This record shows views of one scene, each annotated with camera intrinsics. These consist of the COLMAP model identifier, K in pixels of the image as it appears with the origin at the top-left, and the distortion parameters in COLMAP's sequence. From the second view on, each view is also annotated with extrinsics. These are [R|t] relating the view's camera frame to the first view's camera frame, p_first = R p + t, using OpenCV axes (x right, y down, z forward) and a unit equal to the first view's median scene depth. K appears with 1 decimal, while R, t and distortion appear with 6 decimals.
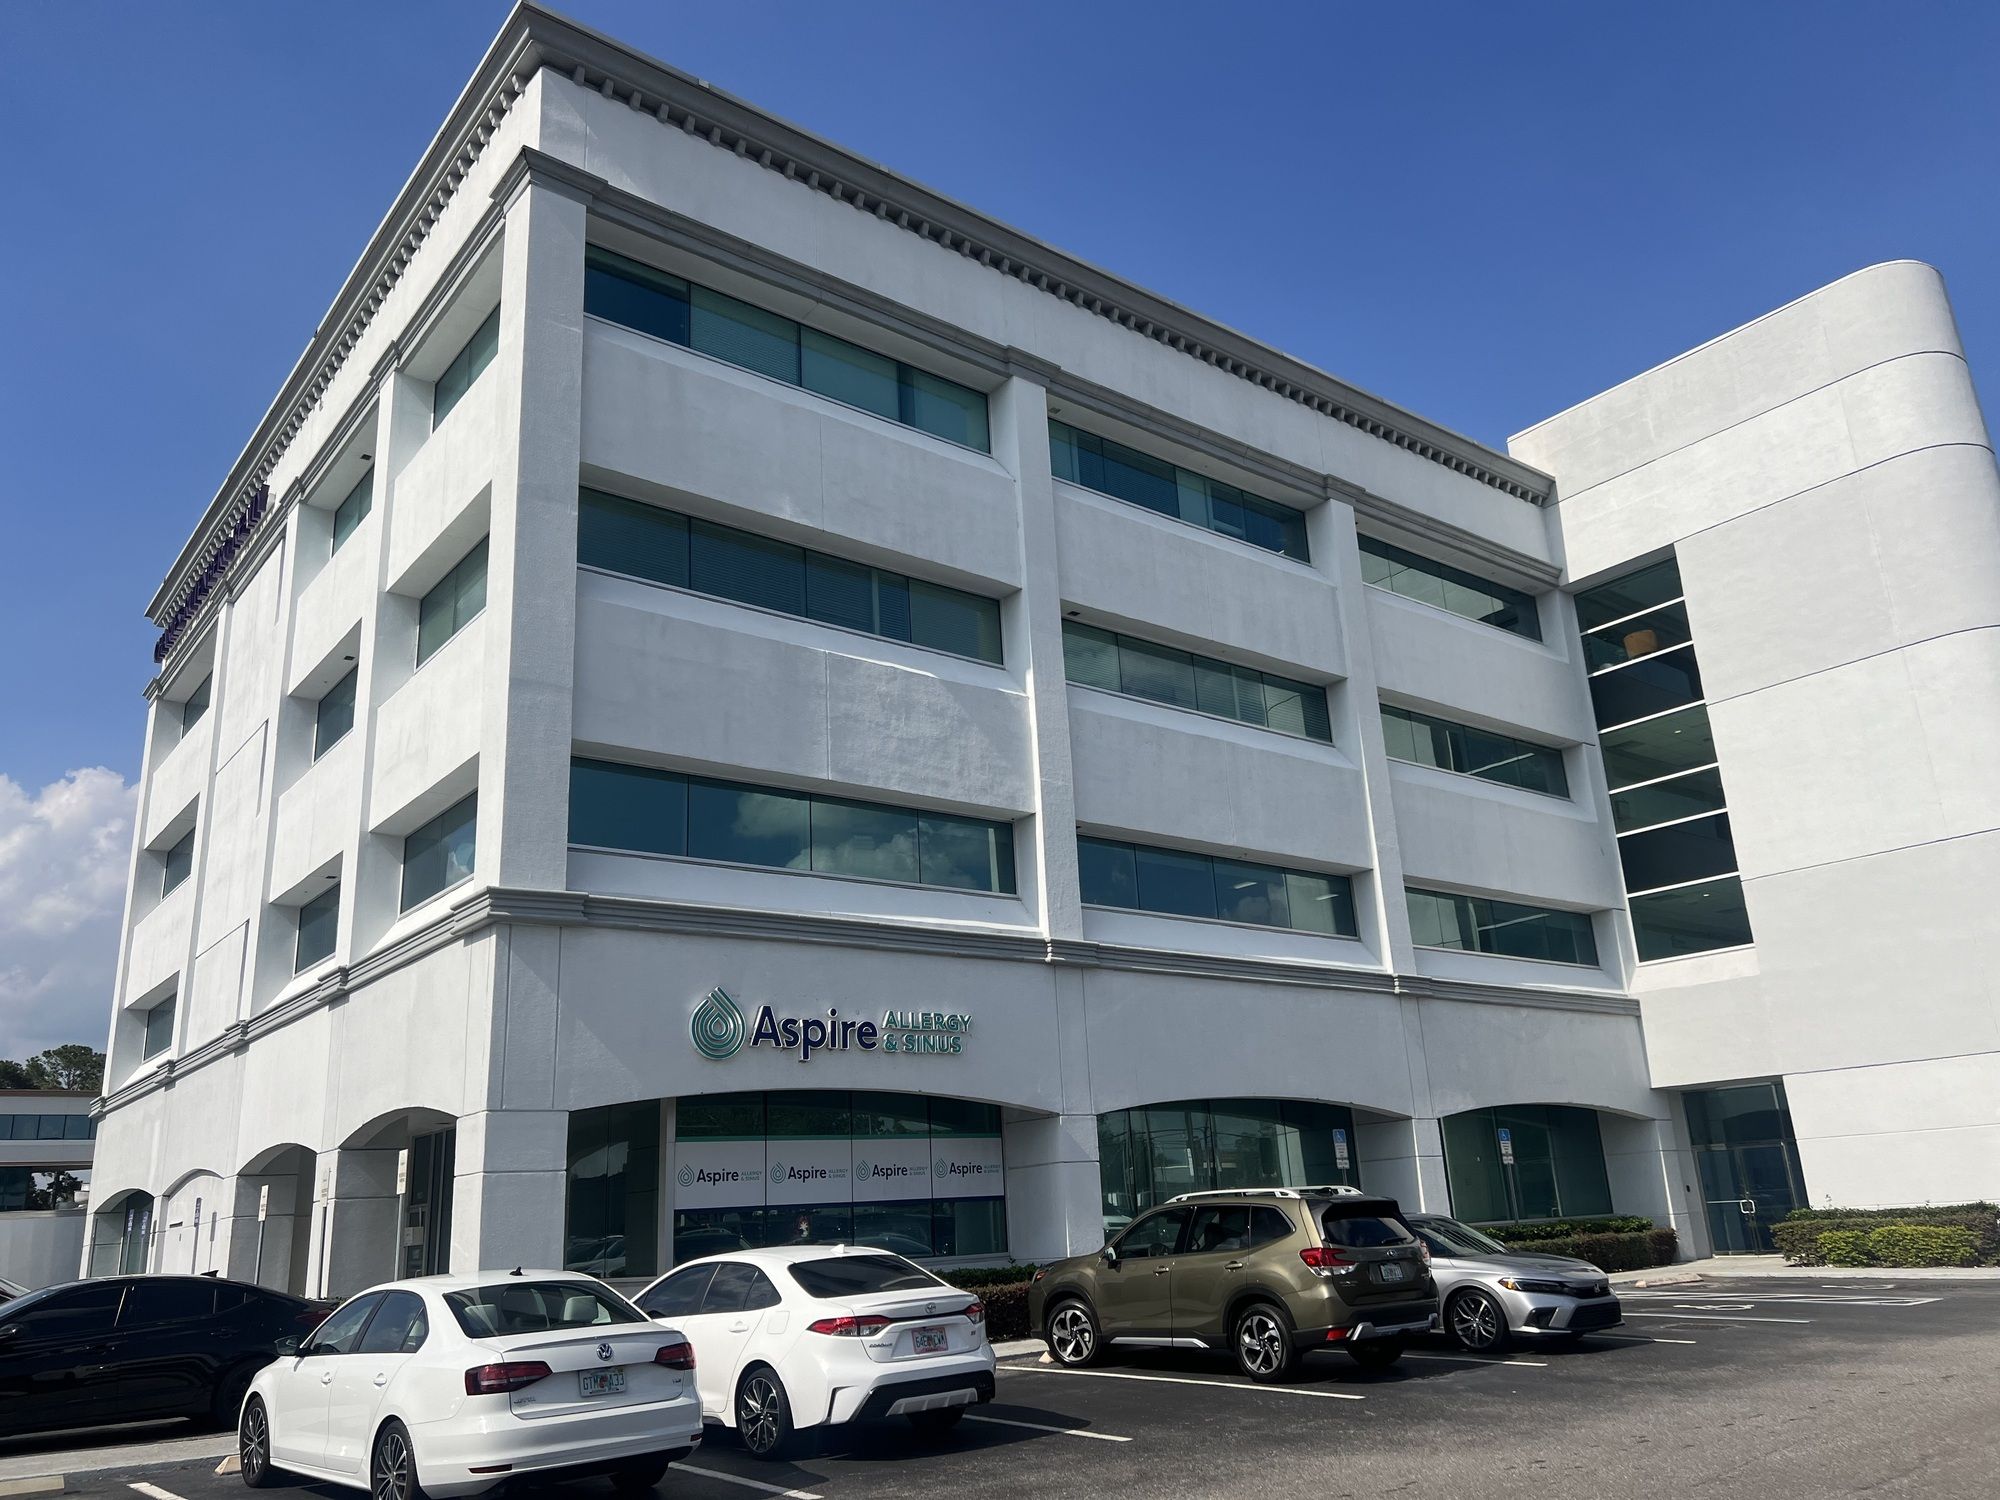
lens RADIAL K [[1509.8, 0, 1000.0], [0, 1509.8, 750.0], [0, 0, 1]] dist [0.071505, -0.089151]
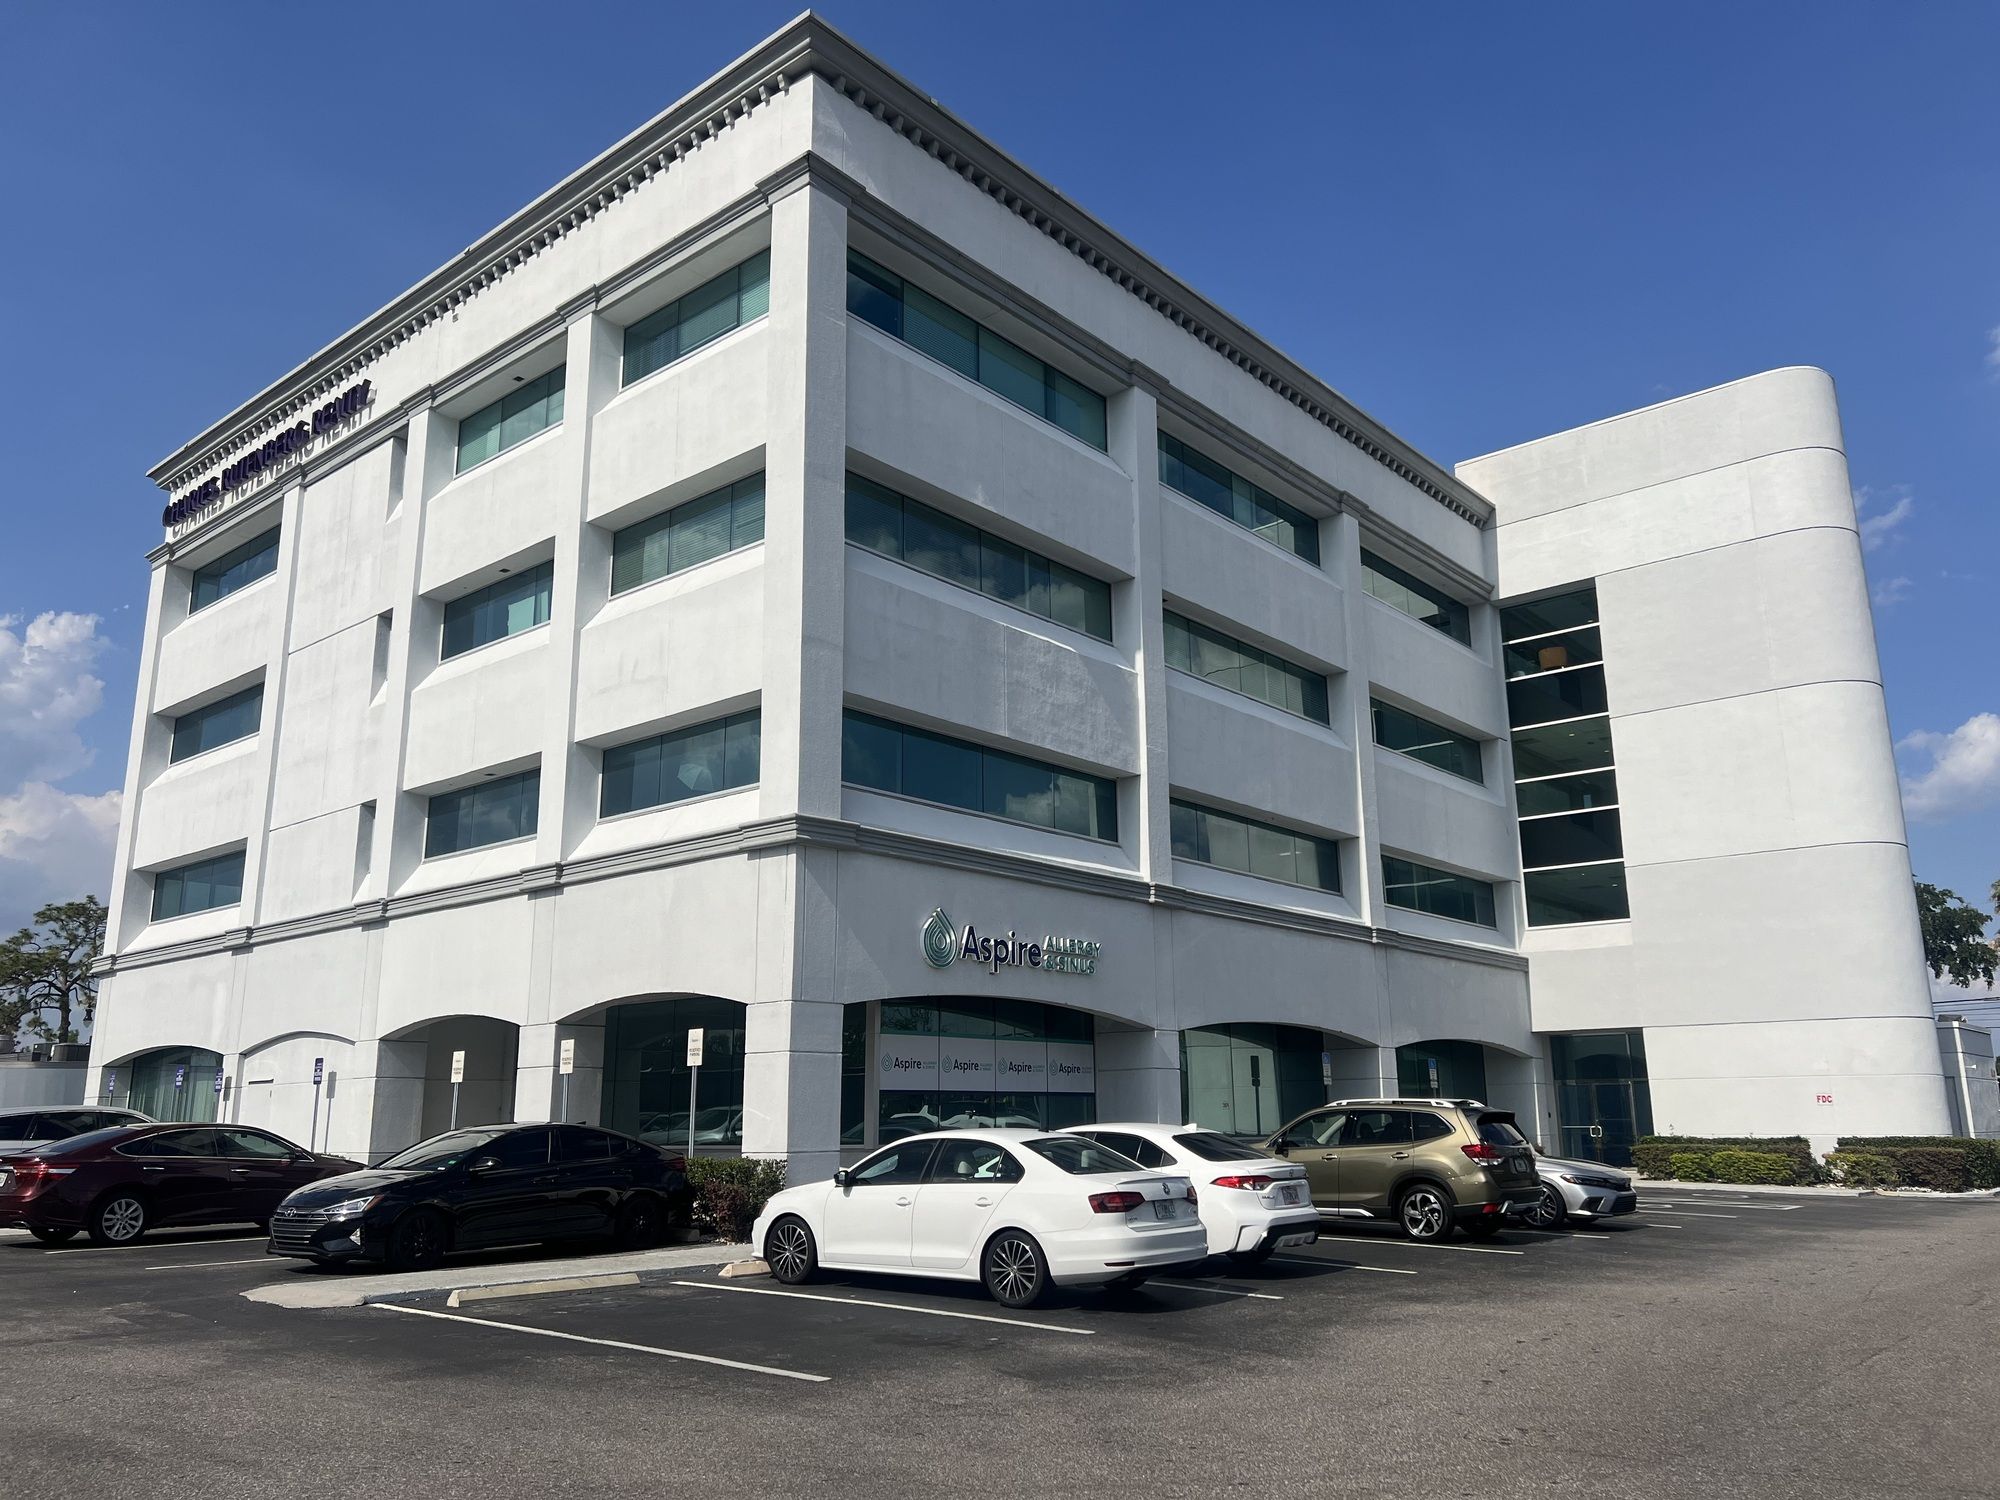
lens RADIAL K [[1507.6, 0, 997.2], [0, 1507.6, 757.8], [0, 0, 1]] dist [0.091204, -0.160161]
pose [[0.981975, 0.087032, 0.167783, -0.265712], [-0.097690, 0.993621, 0.056337, -0.024569], [-0.161810, -0.071712, 0.984213, -0.125228]]
